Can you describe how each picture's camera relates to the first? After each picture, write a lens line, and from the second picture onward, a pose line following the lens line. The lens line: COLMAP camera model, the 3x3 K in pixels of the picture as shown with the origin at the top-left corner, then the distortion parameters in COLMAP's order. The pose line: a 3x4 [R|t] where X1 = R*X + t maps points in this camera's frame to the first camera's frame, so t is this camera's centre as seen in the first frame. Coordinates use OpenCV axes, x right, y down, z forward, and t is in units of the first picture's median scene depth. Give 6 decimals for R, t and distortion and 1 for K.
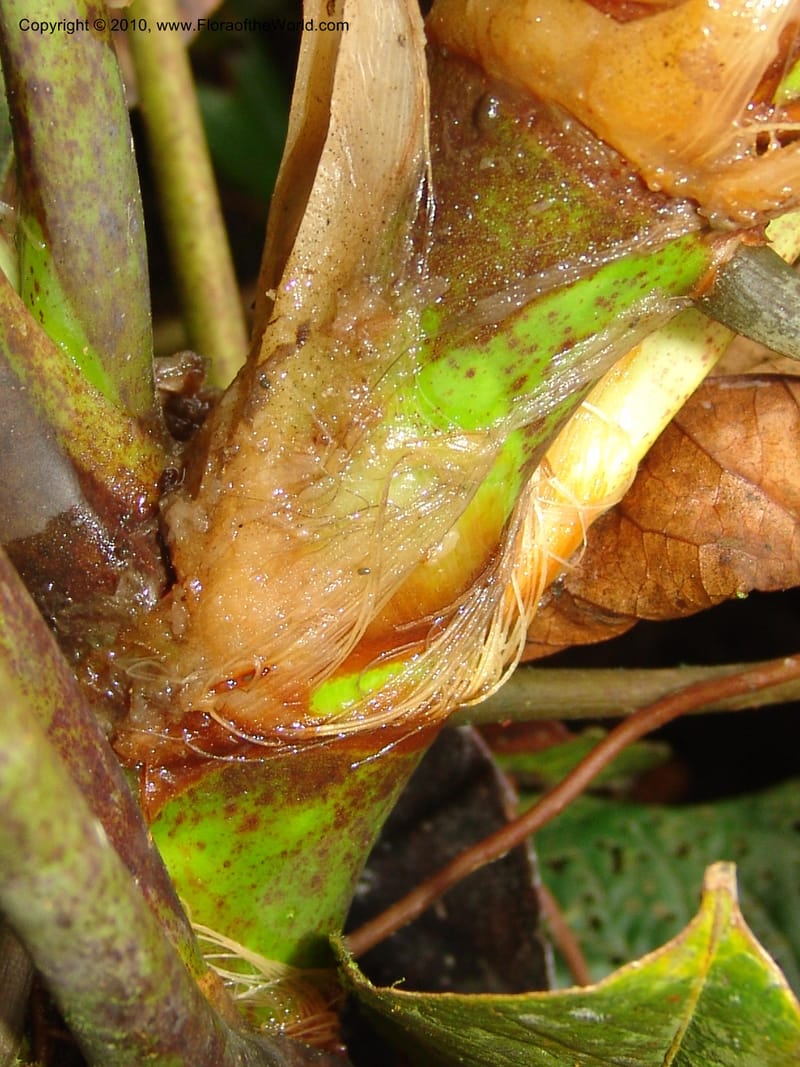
lens RADIAL K [[2577.5, 0, 400.0], [0, 2577.5, 533.5], [0, 0, 1]] dist [-0.098912, -0.497504]
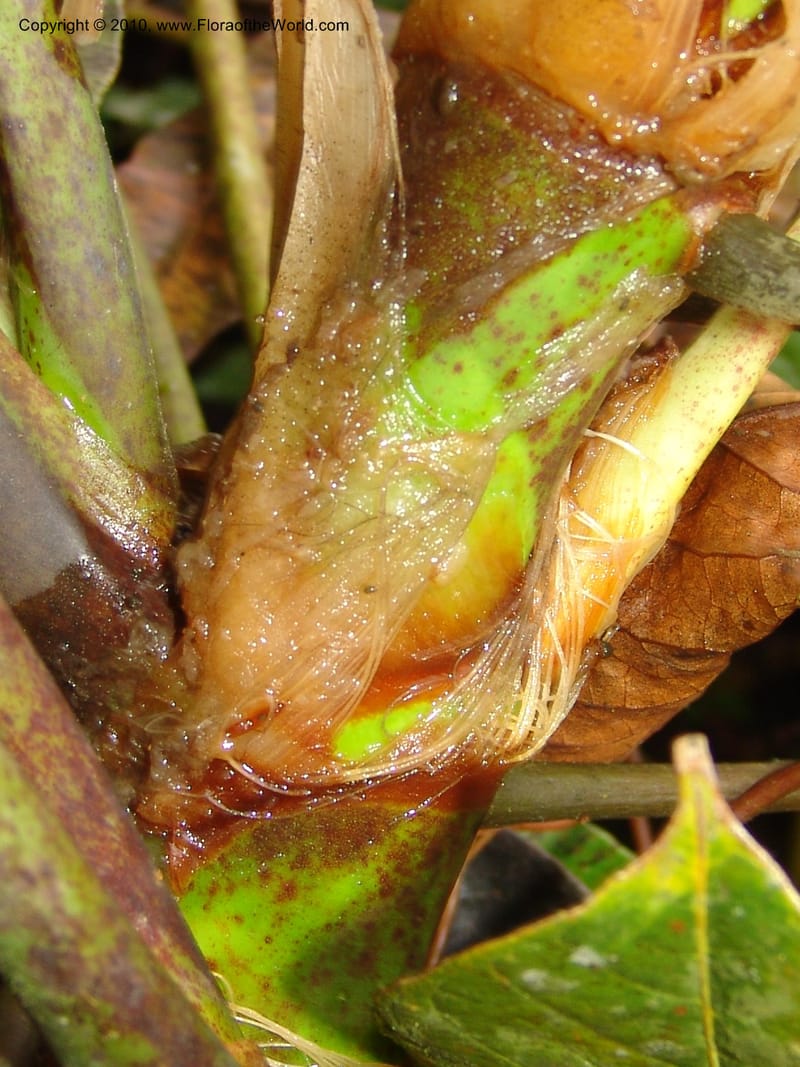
lens RADIAL K [[2577.5, 0, 400.0], [0, 2577.5, 533.5], [0, 0, 1]] dist [-0.098912, -0.497504]
pose [[0.990356, -0.080840, -0.112517, 0.108312], [0.057502, 0.978707, -0.197046, 0.186520], [0.126051, 0.188675, 0.973916, 0.059521]]
